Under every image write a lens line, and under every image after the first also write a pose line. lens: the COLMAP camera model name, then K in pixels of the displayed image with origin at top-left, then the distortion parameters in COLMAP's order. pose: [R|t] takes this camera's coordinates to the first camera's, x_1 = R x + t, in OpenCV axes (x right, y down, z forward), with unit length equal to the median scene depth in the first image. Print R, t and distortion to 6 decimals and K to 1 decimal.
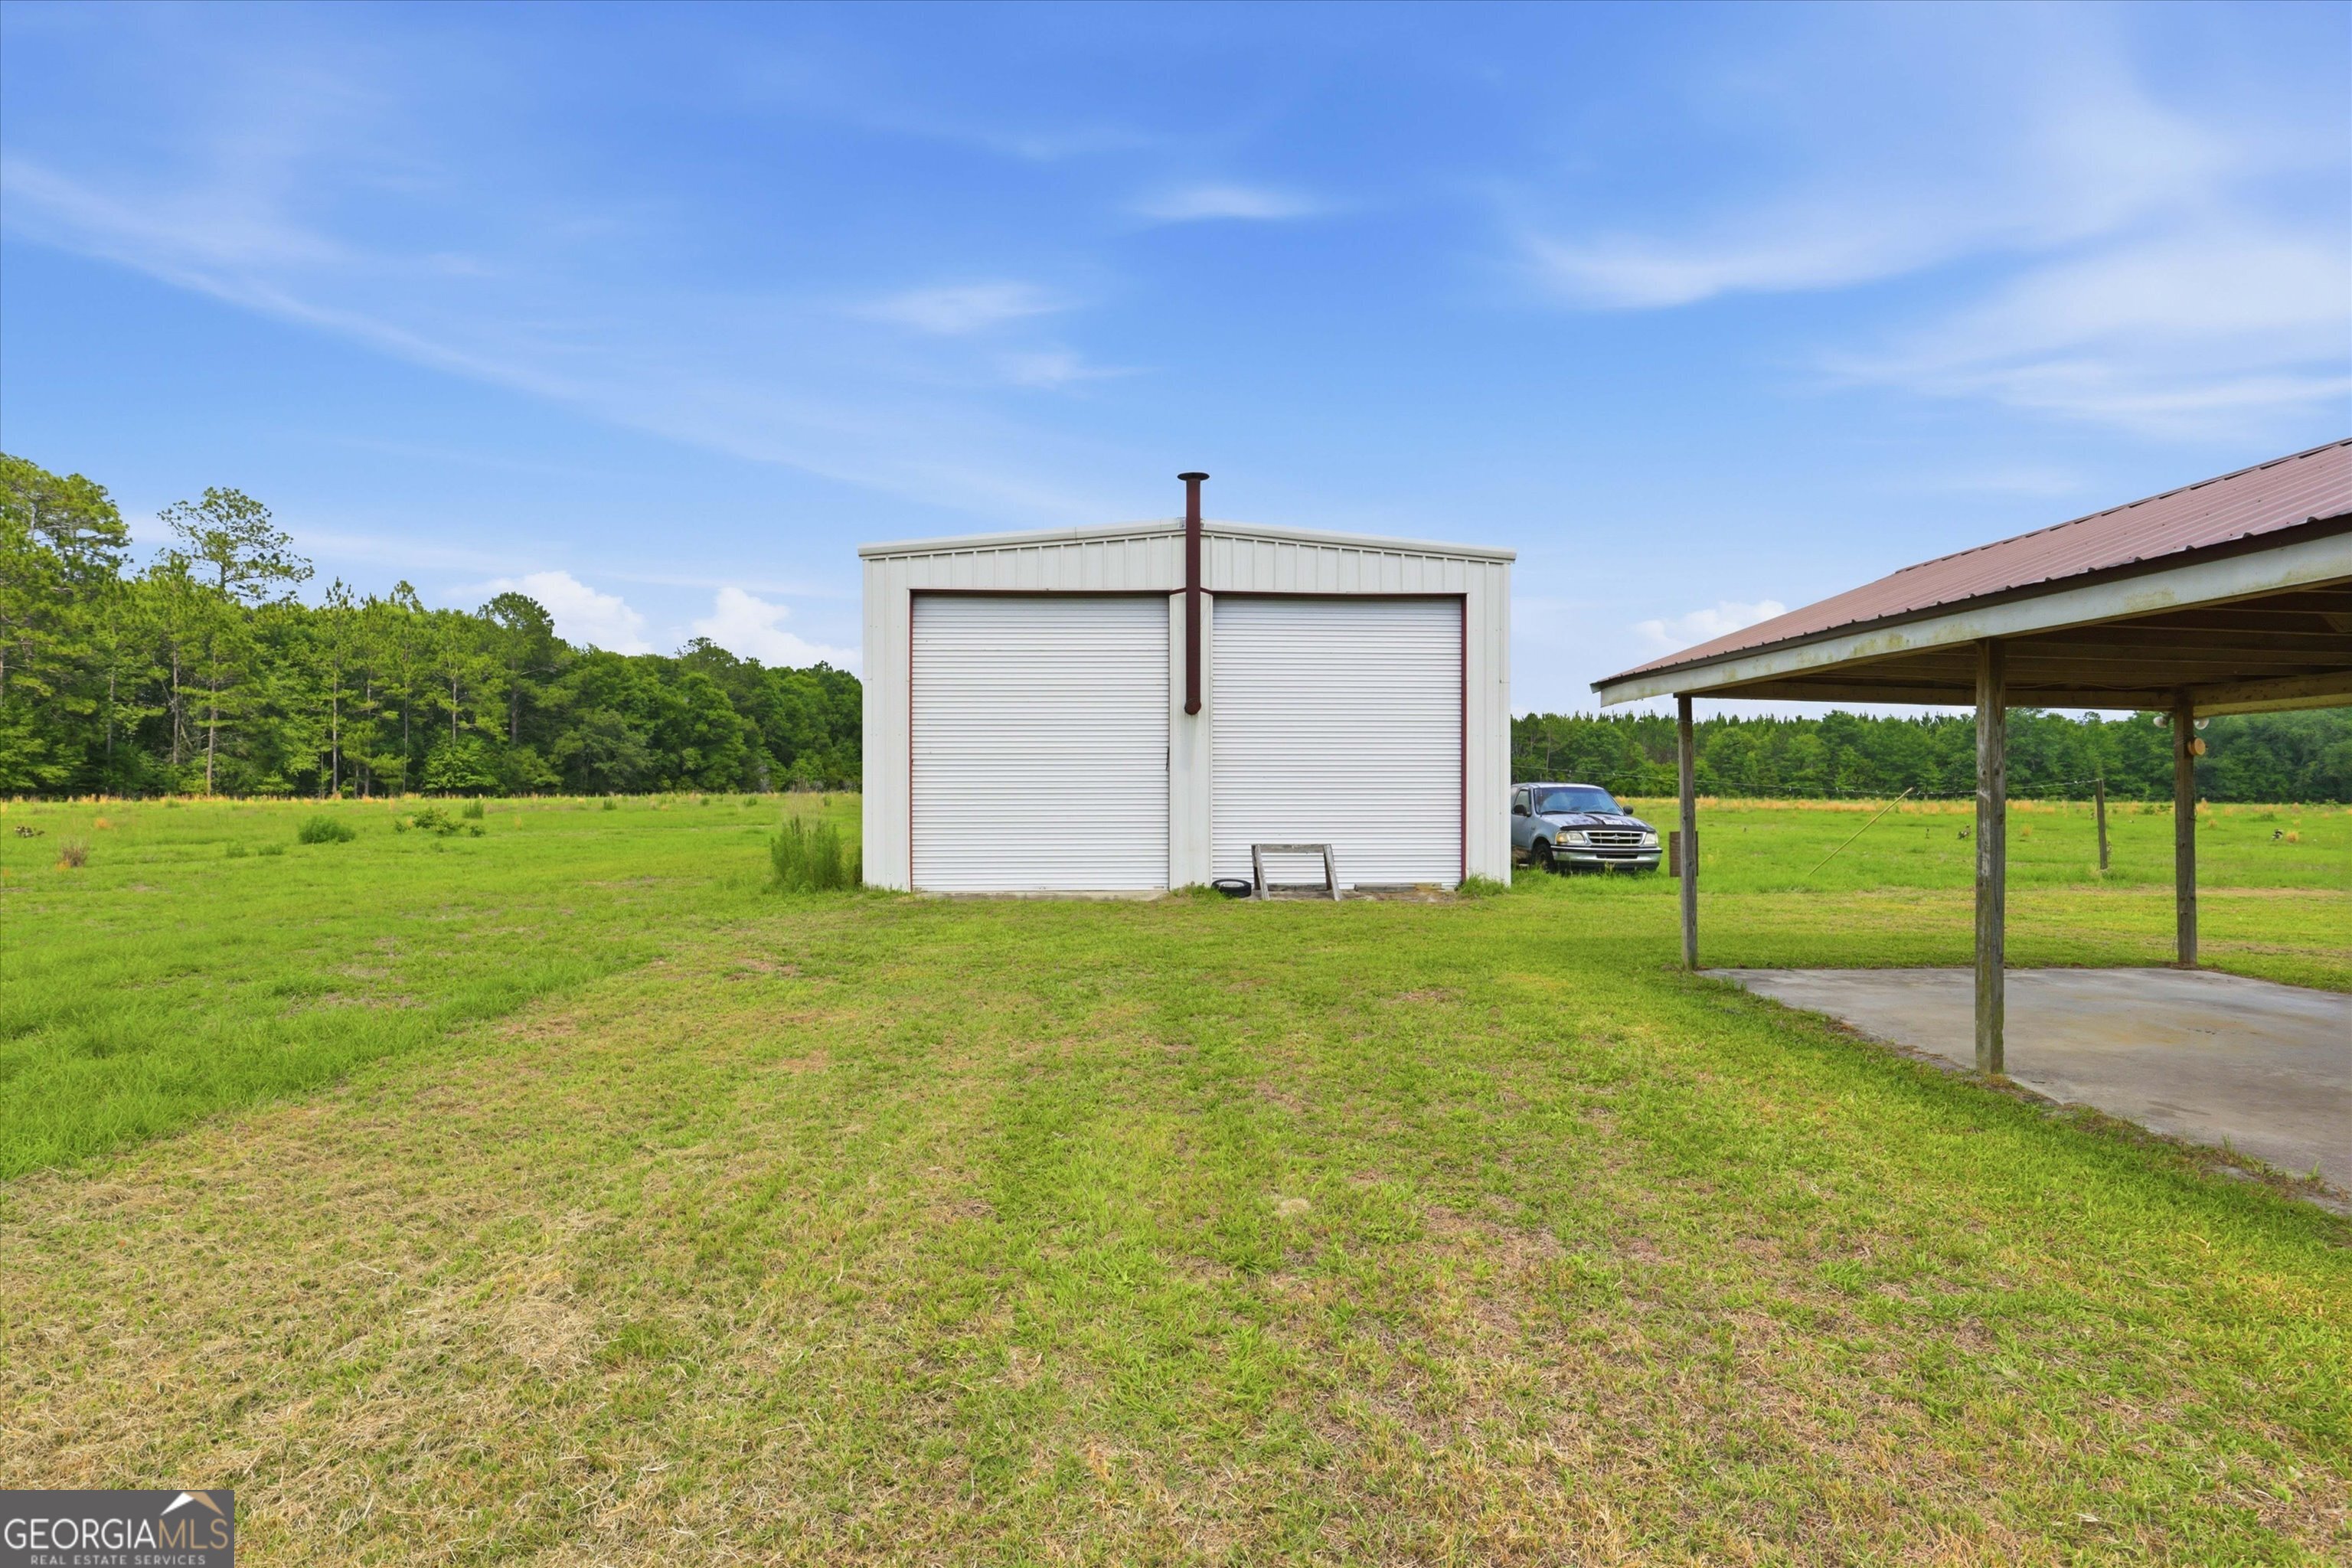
lens RADIAL K [[1092.5, 0, 1169.7], [0, 1092.5, 769.4], [0, 0, 1]] dist [-0.030406, 0.000913]
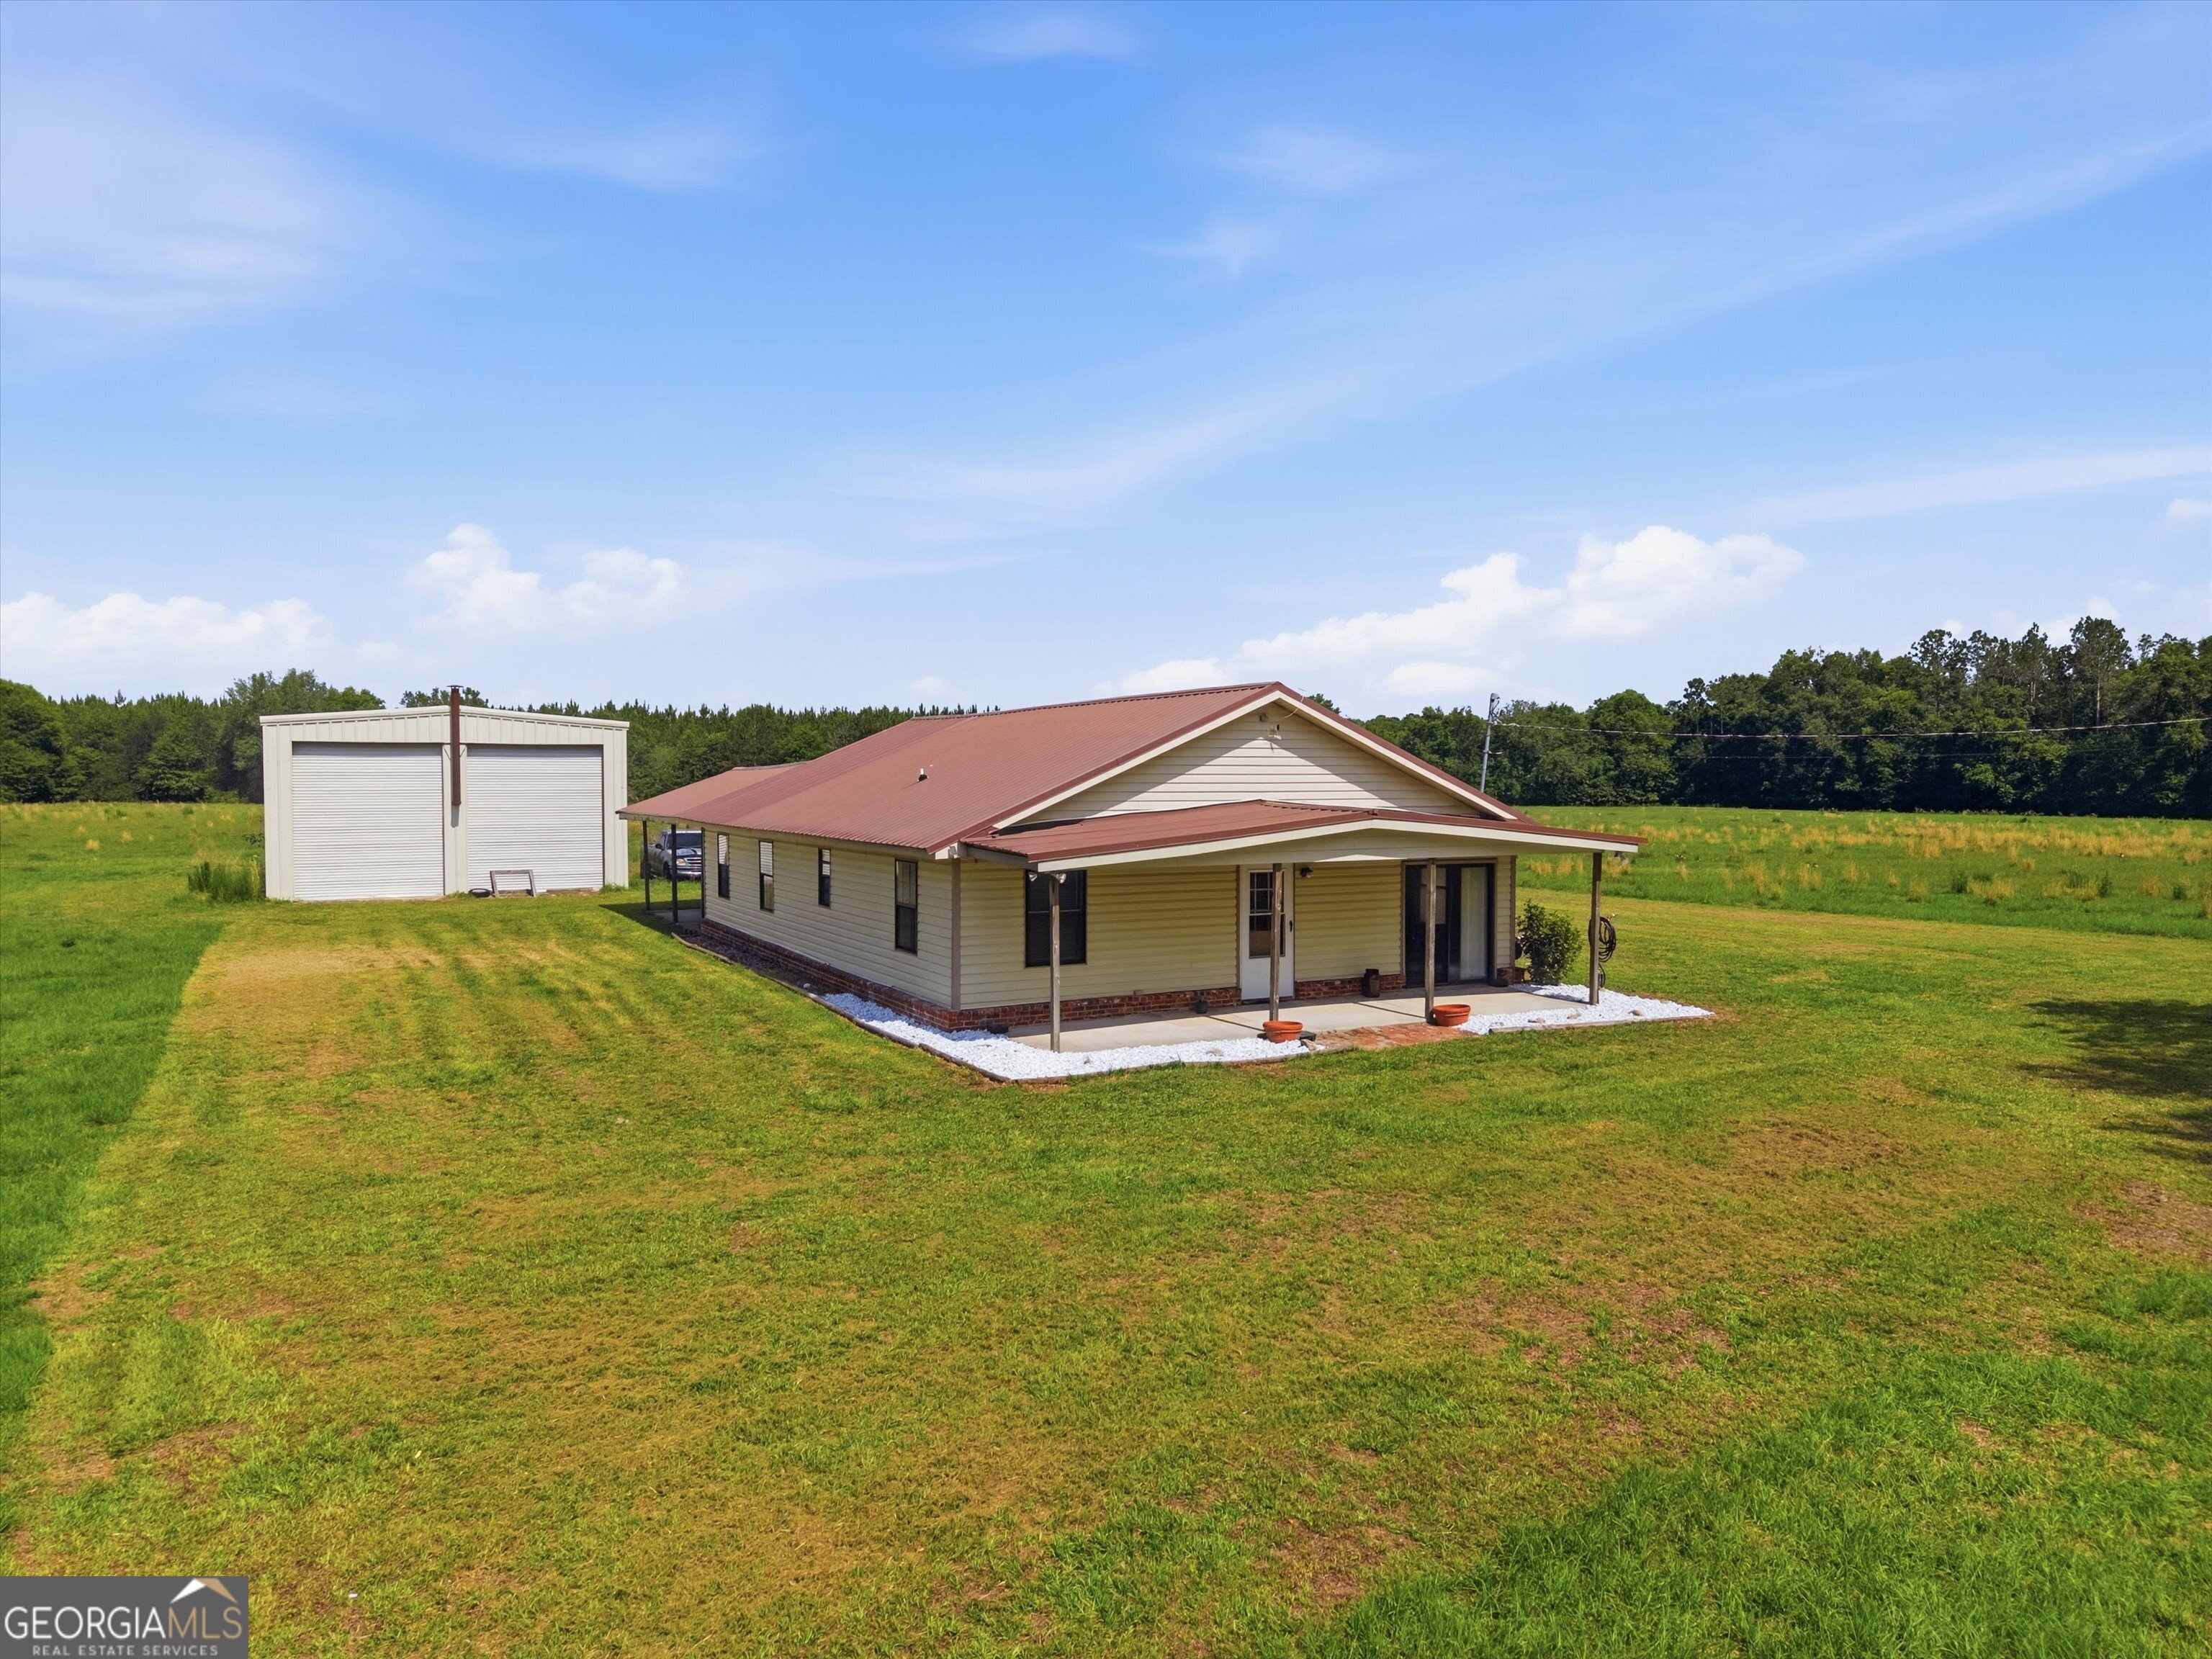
lens RADIAL K [[1476.8, 0, 1106.0], [0, 1476.8, 829.5], [0, 0, 1]] dist [0.037938, -0.031185]
pose [[0.904863, -0.016896, 0.425367, -0.056467], [-0.004577, 0.998768, 0.049408, -0.139340], [-0.425678, -0.046654, 0.903671, -1.823999]]
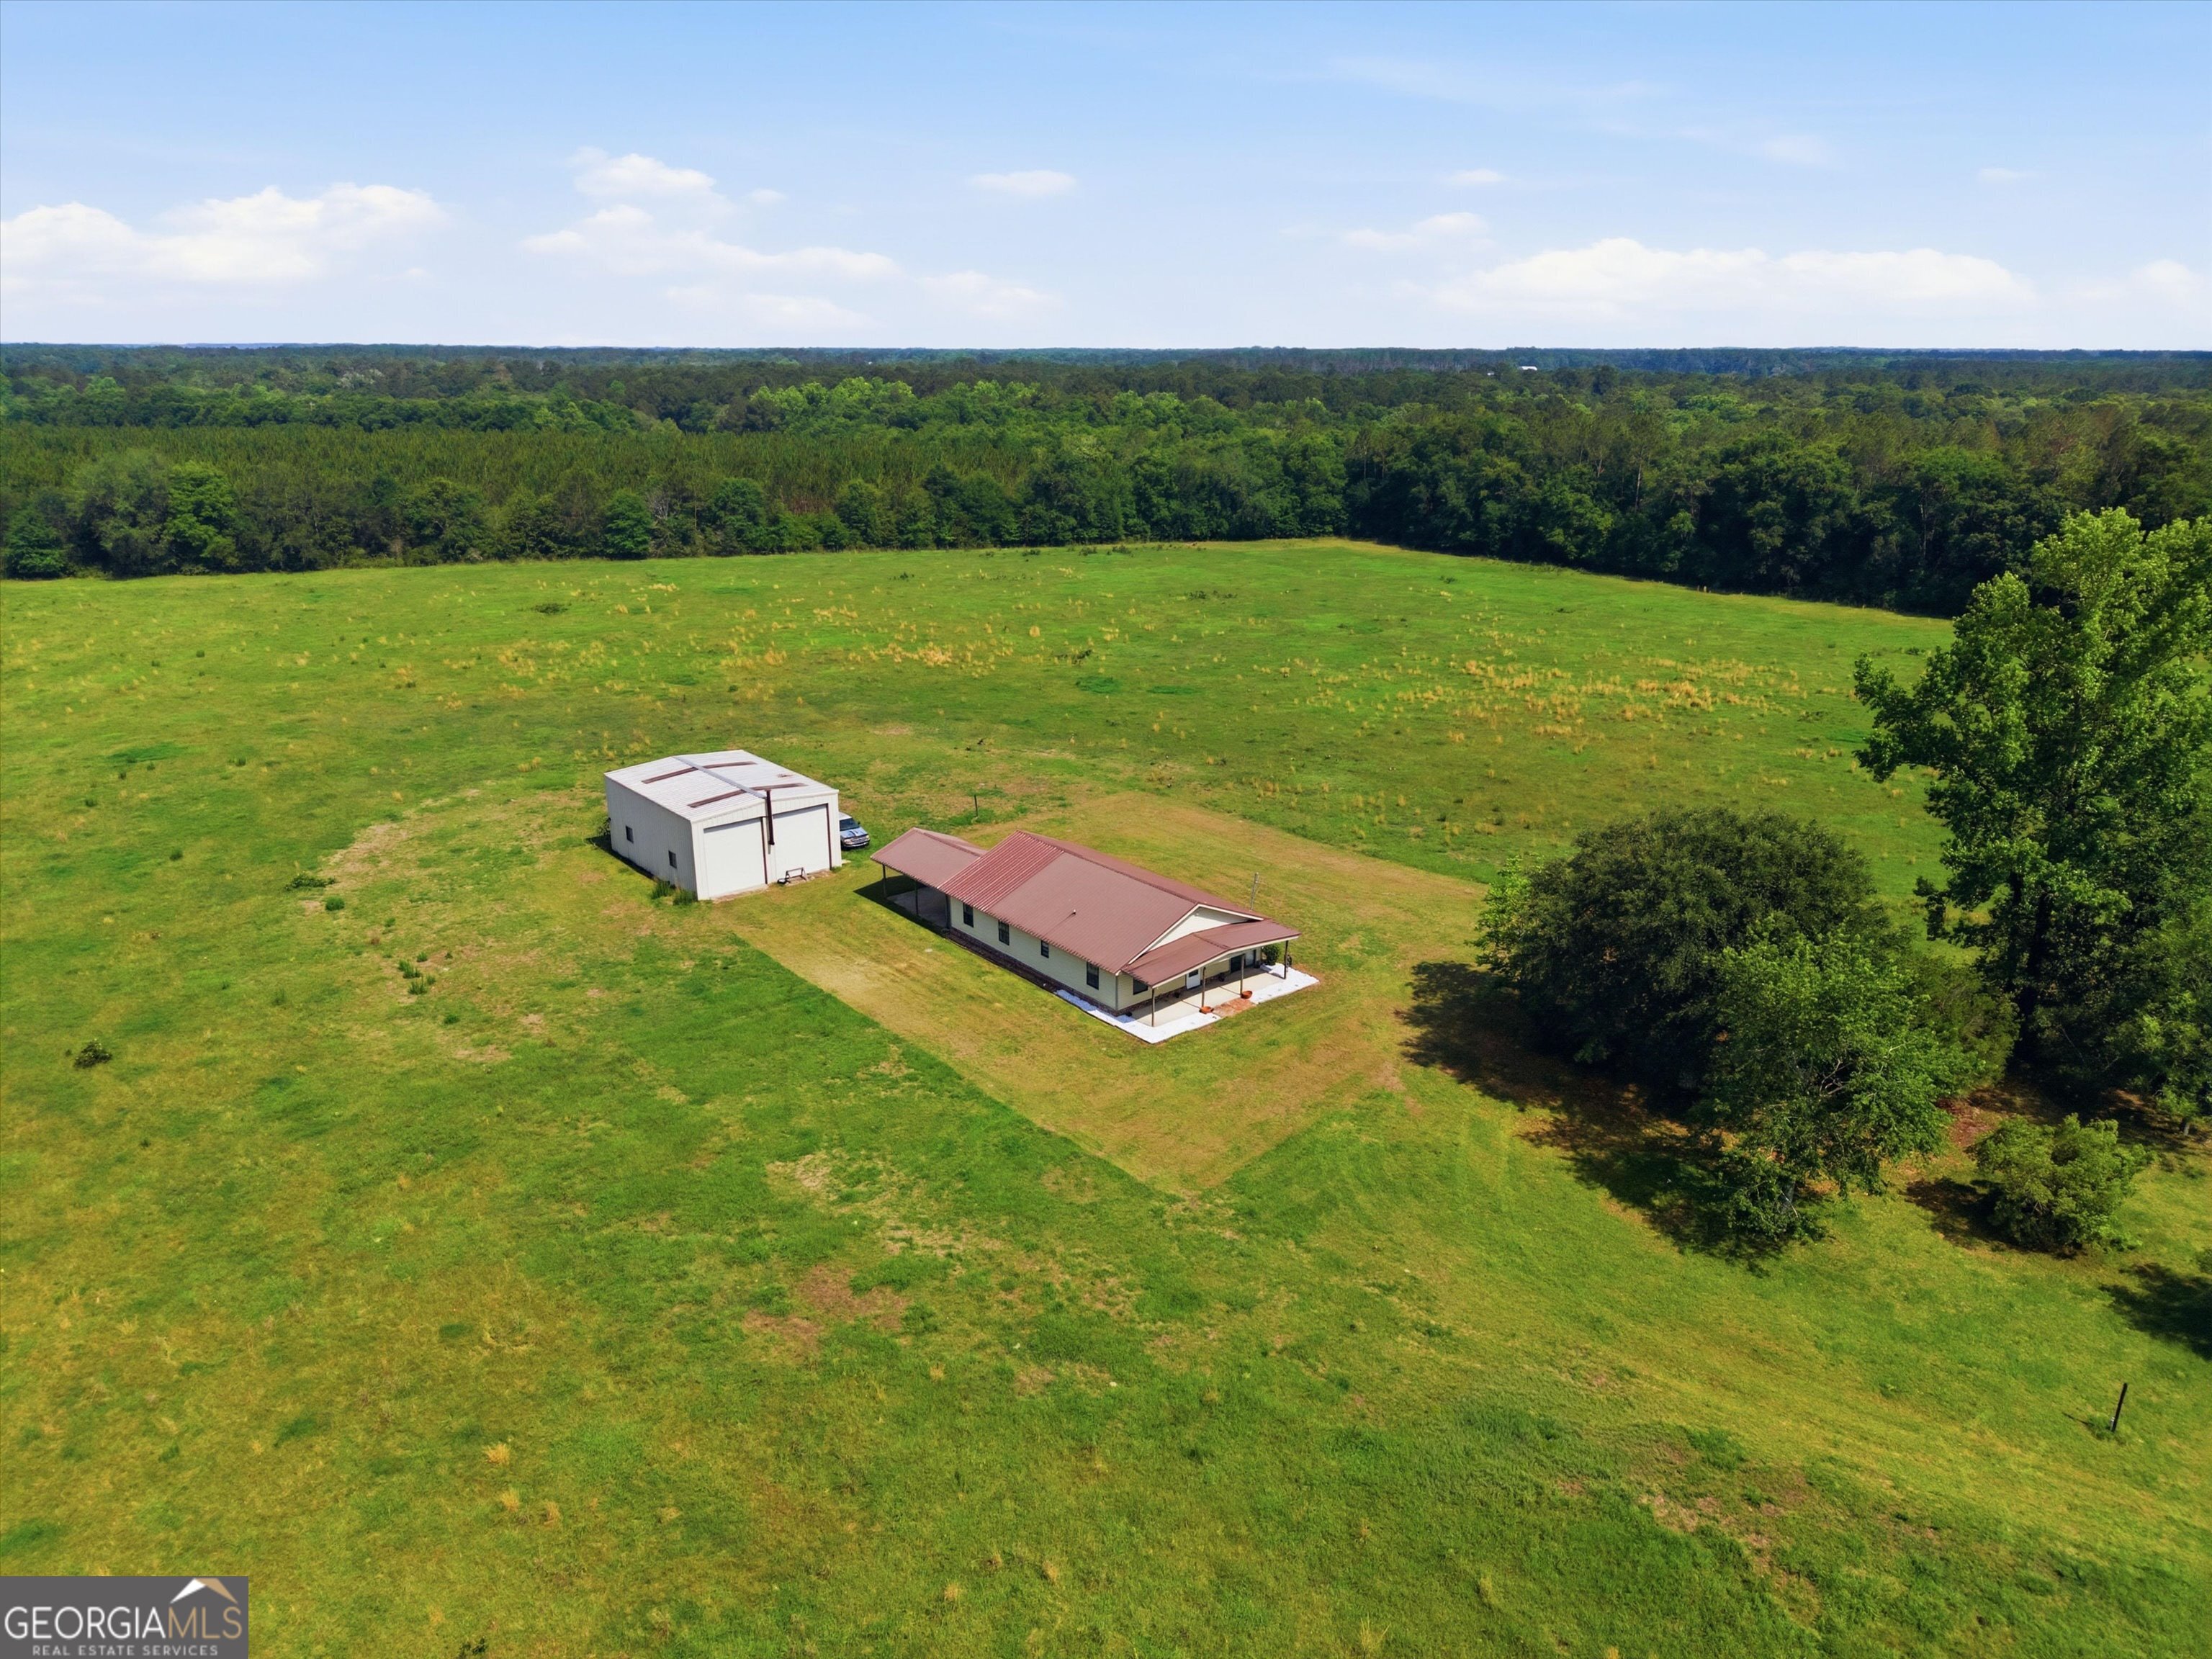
lens RADIAL K [[1493.7, 0, 1106.0], [0, 1493.7, 829.5], [0, 0, 1]] dist [0.003597, -0.000529]
pose [[0.799025, -0.181764, 0.573167, -2.099829], [-0.010613, 0.948805, 0.315683, -1.818153], [-0.601204, -0.258322, 0.756191, -3.845566]]
